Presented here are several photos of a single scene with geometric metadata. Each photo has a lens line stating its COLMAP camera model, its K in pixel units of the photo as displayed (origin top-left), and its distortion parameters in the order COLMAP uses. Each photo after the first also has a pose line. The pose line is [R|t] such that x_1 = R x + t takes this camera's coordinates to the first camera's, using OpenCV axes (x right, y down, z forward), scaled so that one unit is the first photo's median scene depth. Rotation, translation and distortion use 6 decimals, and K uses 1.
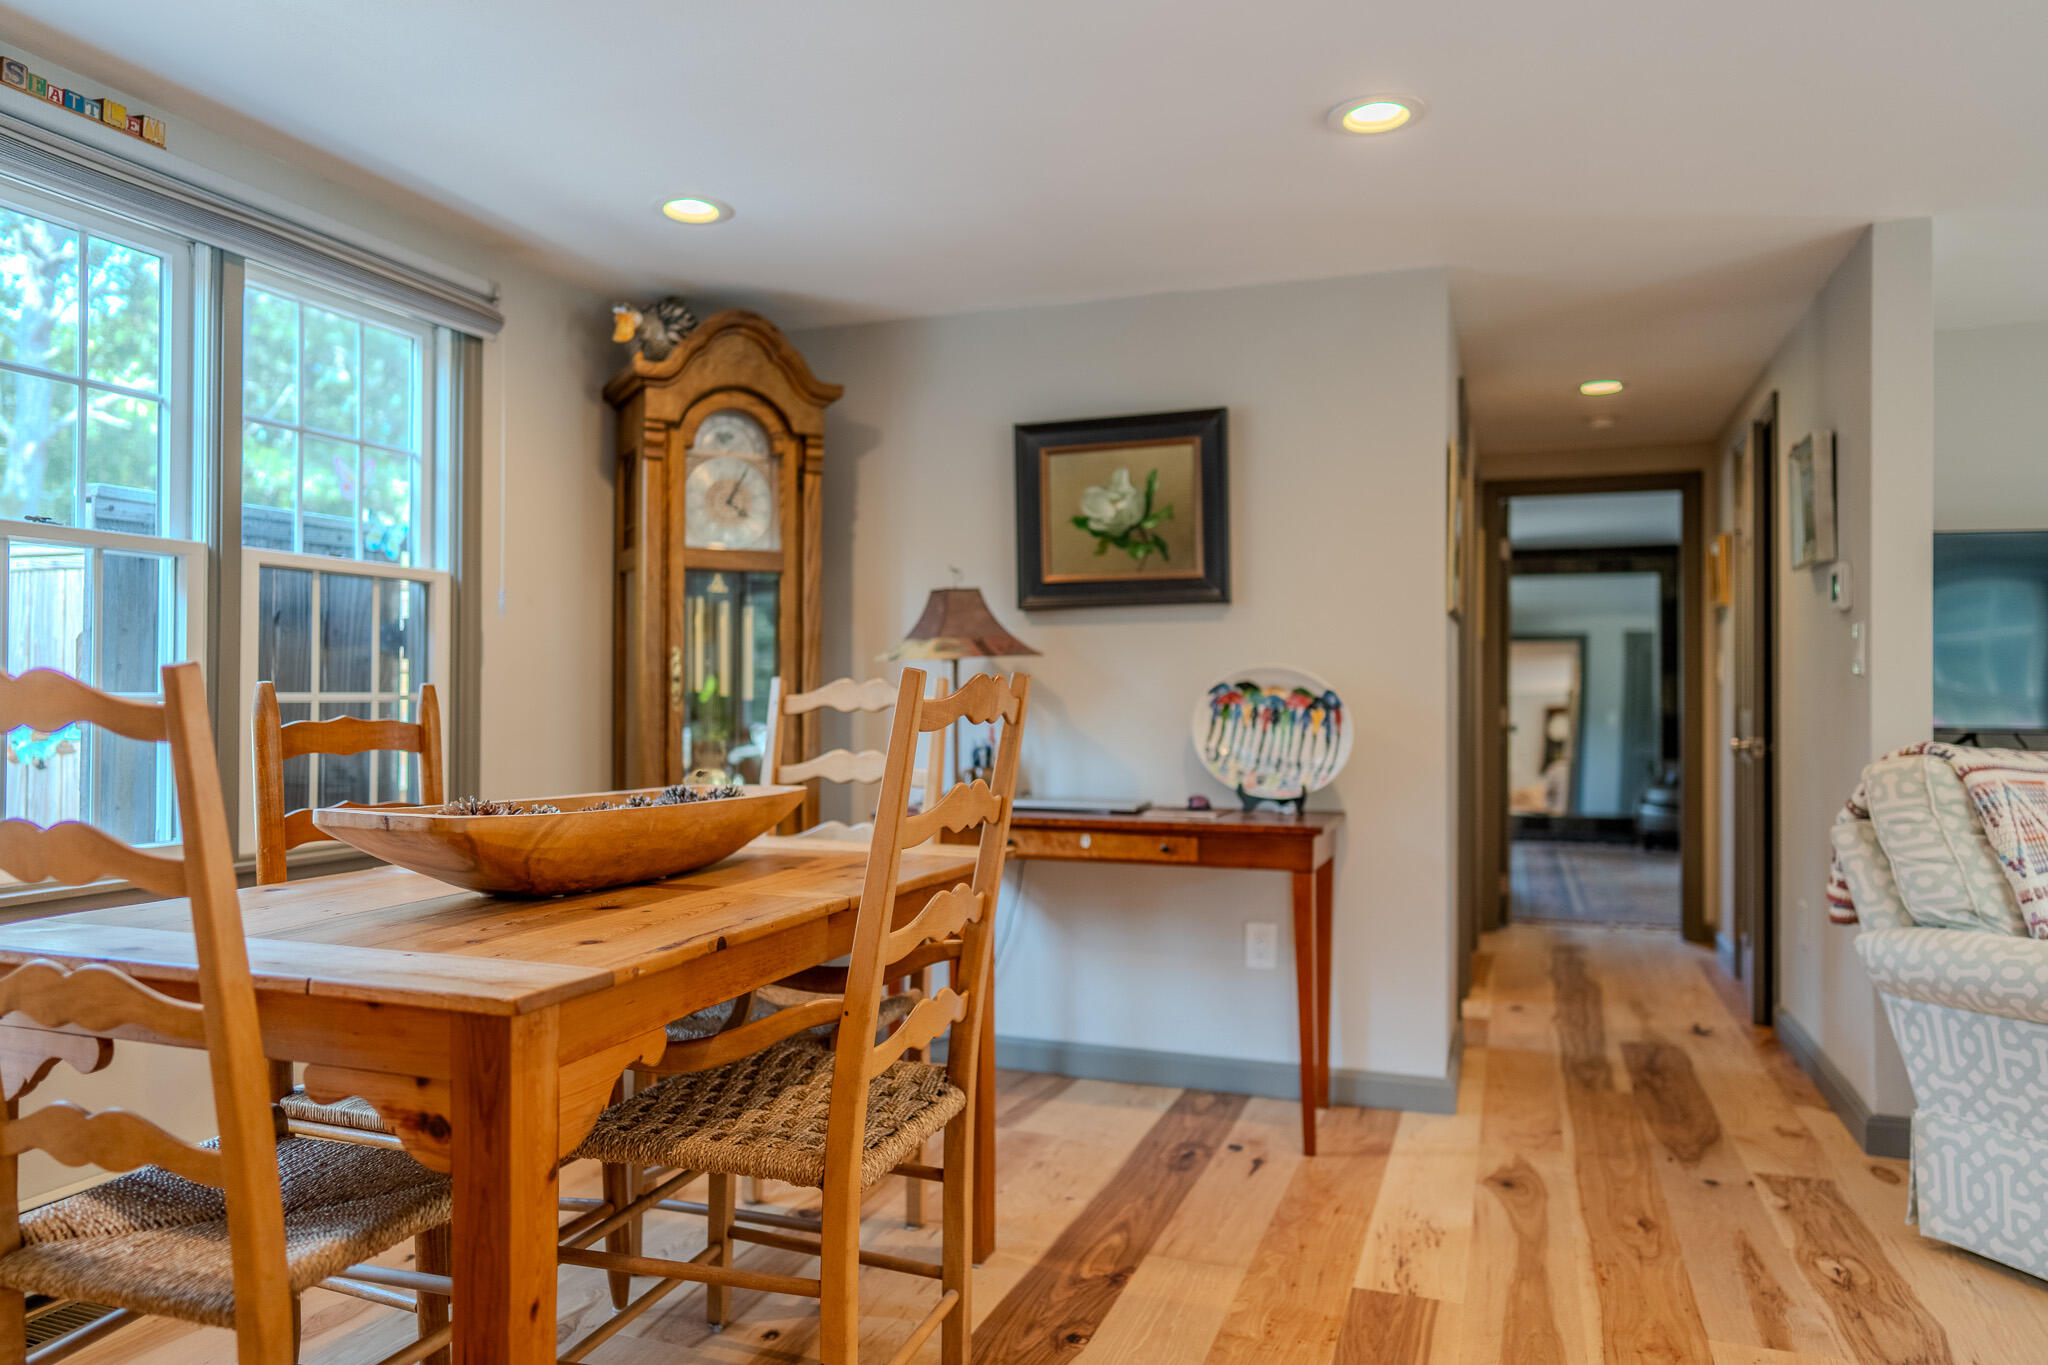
lens RADIAL K [[1365.8, 0, 1024.0], [0, 1365.8, 682.5], [0, 0, 1]] dist [0.002663, 0.001599]
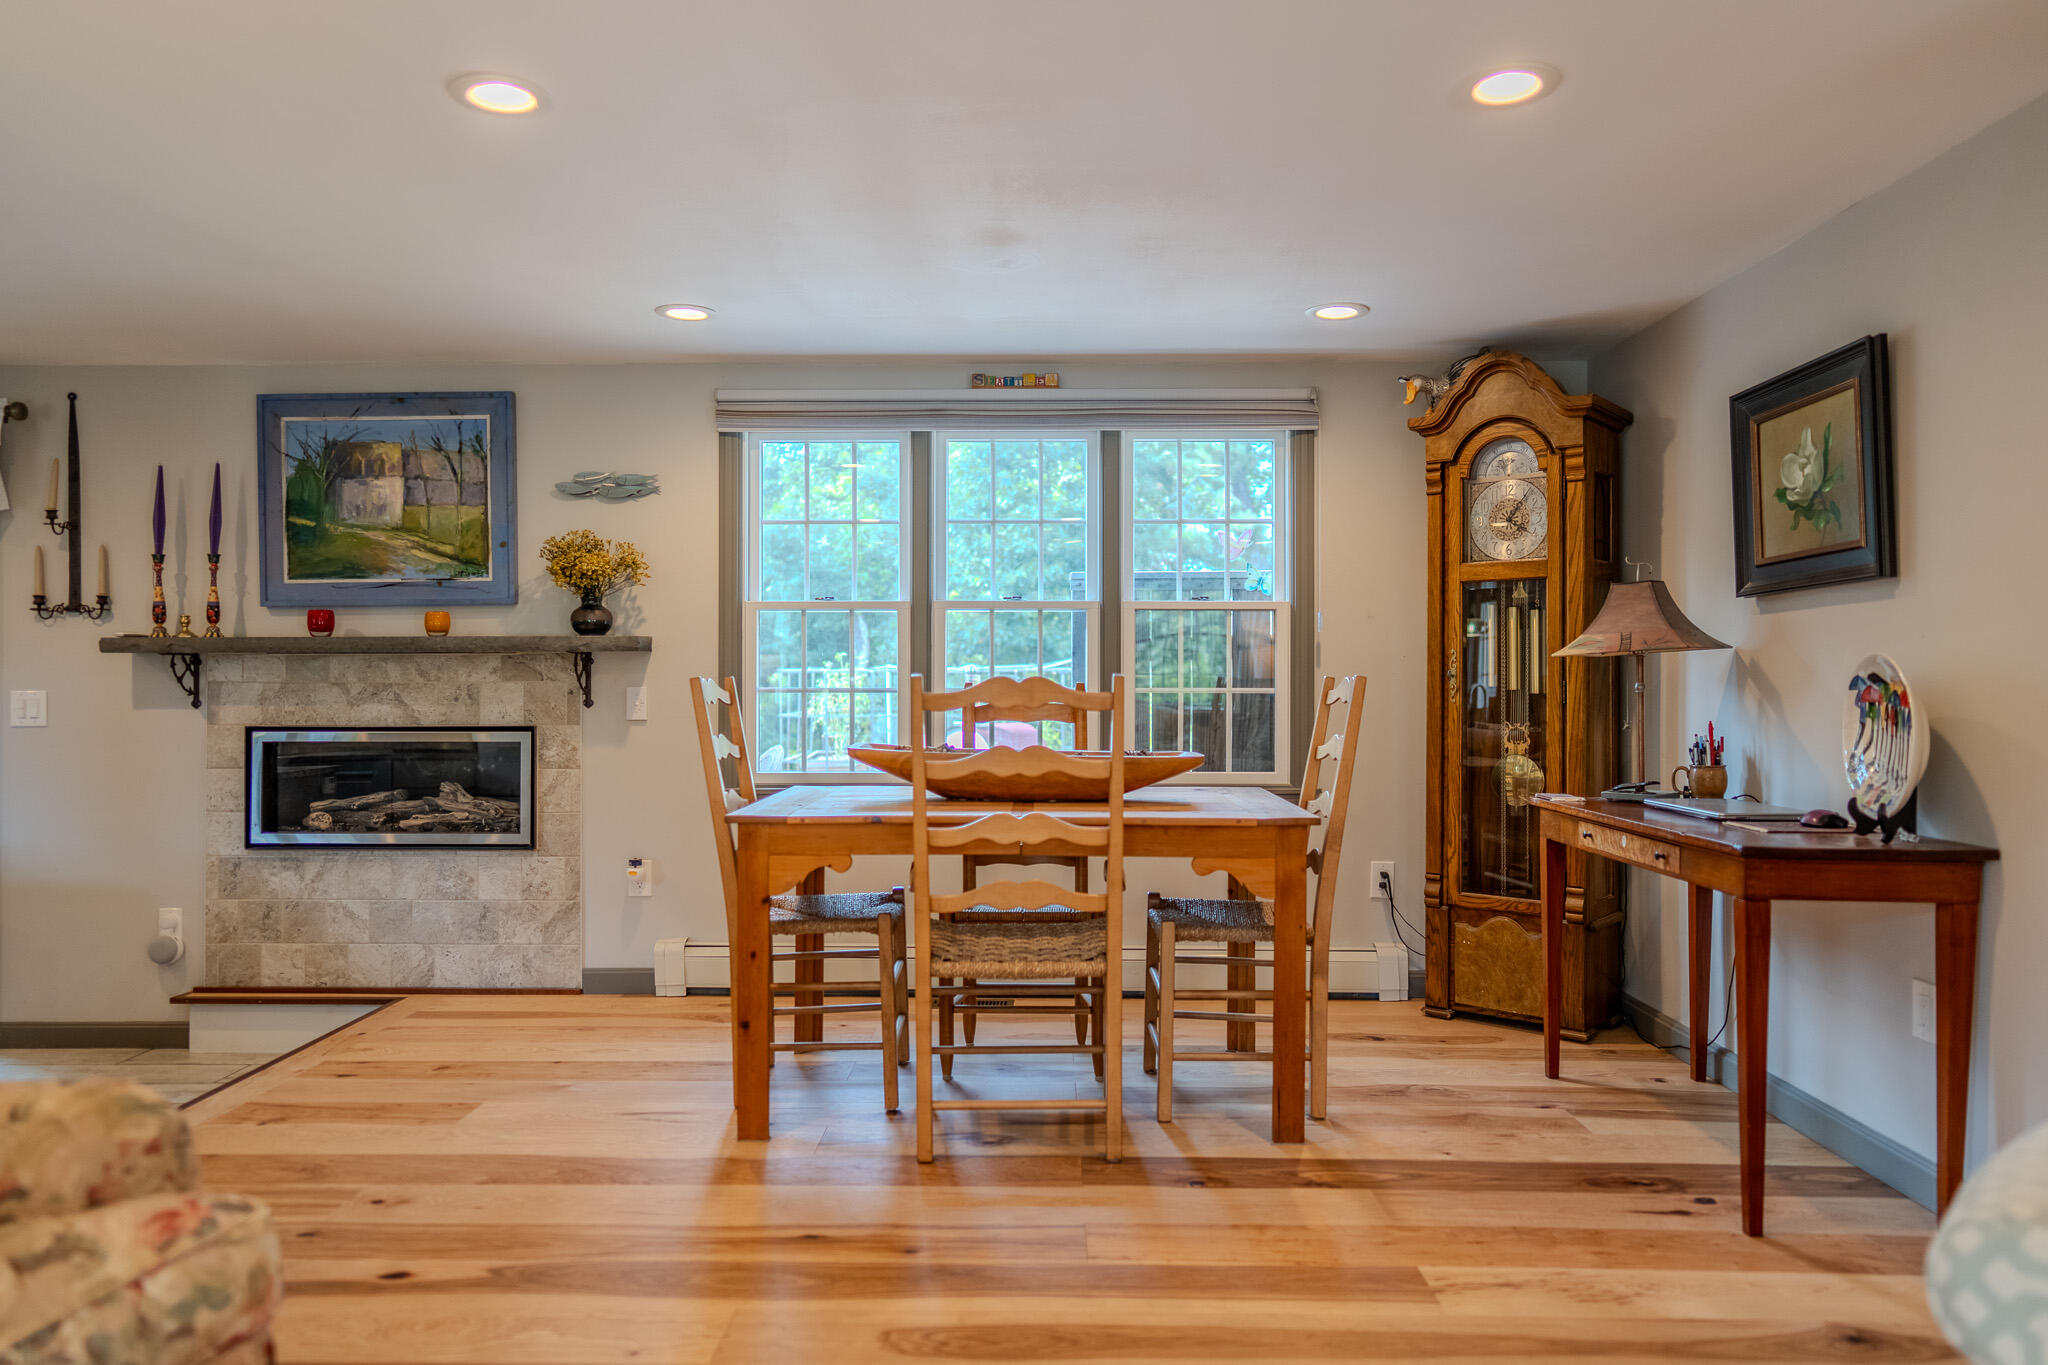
lens RADIAL K [[1351.4, 0, 1024.0], [0, 1351.4, 682.5], [0, 0, 1]] dist [-0.007546, -0.002194]
pose [[0.321027, -0.002580, -0.947066, 0.800178], [0.006699, 0.999977, -0.000453, 0.001407], [0.947046, -0.006199, 0.321037, 0.287788]]
